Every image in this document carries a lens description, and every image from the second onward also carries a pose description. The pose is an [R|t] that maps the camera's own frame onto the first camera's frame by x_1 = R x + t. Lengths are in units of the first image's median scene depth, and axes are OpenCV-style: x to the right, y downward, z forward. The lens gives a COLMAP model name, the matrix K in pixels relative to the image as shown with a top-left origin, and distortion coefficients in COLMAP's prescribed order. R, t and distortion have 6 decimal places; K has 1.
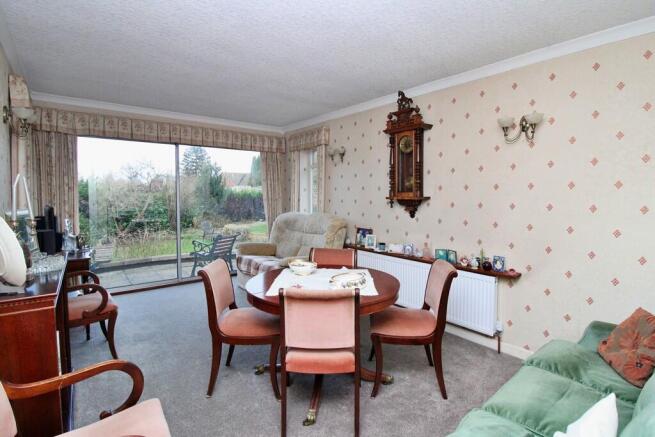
lens RADIAL K [[300.8, 0, 316.7], [0, 300.8, 209.7], [0, 0, 1]] dist [-0.017889, -0.002542]
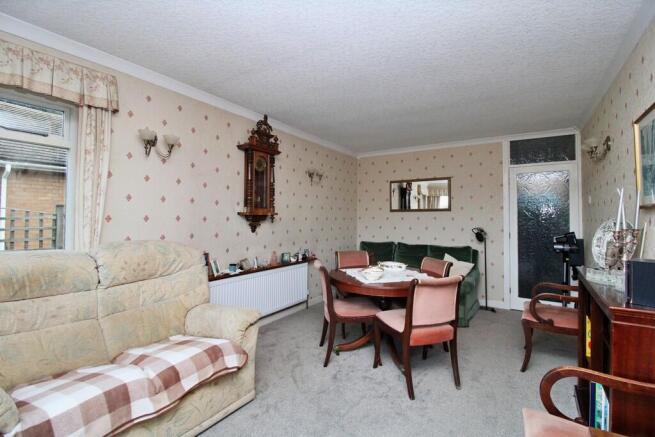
lens RADIAL K [[300.8, 0, 330.4], [0, 300.8, 213.9], [0, 0, 1]] dist [-0.017889, -0.002542]
pose [[-0.315719, 0.009750, 0.948803, -0.822310], [0.043964, 0.999024, 0.004363, -0.033548], [-0.947834, 0.043090, -0.315839, 1.143078]]
